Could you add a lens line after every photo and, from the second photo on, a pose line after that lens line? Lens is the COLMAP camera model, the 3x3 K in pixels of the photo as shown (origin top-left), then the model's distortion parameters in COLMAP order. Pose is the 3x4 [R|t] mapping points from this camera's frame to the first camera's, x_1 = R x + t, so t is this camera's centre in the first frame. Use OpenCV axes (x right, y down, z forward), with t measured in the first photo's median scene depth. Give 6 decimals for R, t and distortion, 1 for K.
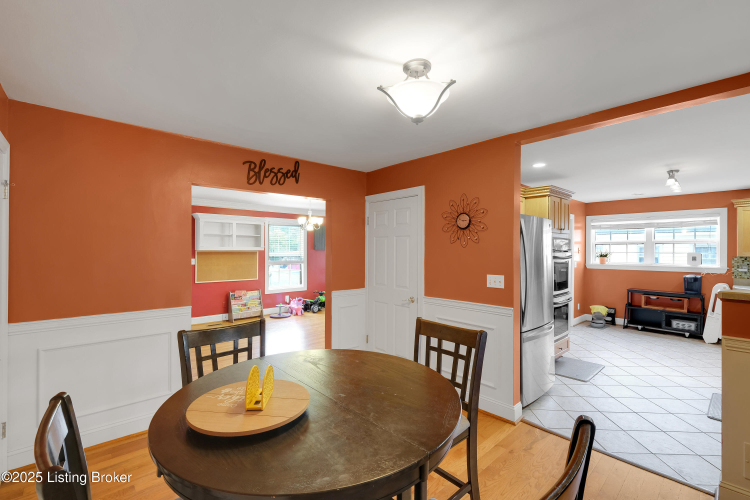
lens RADIAL K [[330.0, 0, 370.7], [0, 330.0, 249.8], [0, 0, 1]] dist [0.001216, 0.000101]
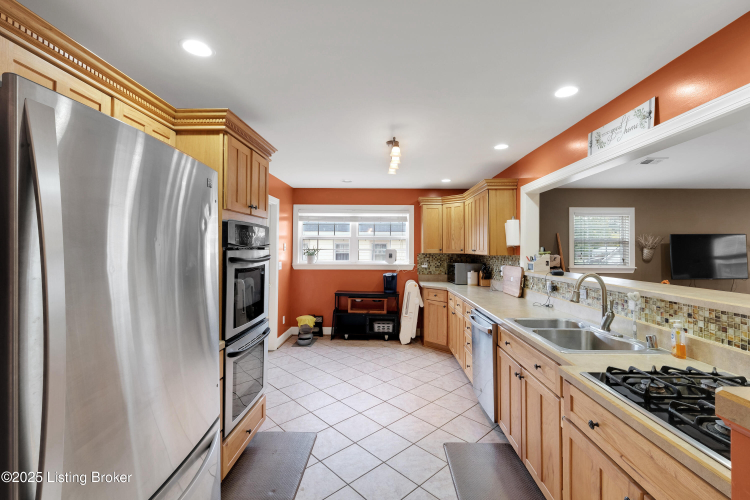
lens RADIAL K [[330.0, 0, 393.6], [0, 330.0, 247.6], [0, 0, 1]] dist [0.001216, 0.000101]
pose [[0.642339, 0.002460, 0.766417, 0.203089], [-0.004518, 0.999990, 0.000576, 0.001875], [-0.766408, -0.003833, 0.642343, 0.307833]]
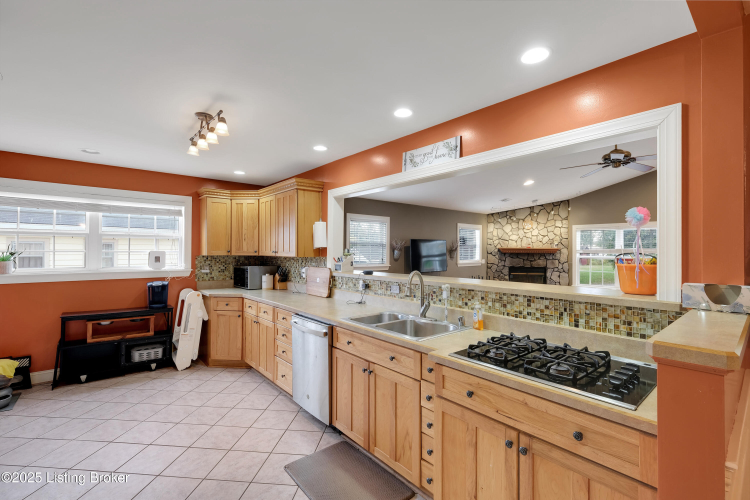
lens RADIAL K [[330.0, 0, 383.6], [0, 330.0, 251.8], [0, 0, 1]] dist [0.001216, 0.000101]
pose [[-0.009761, -0.004973, 0.999940, 0.190446], [-0.006810, 0.999965, 0.004907, 0.002061], [-0.999929, -0.006762, -0.009795, 0.408047]]
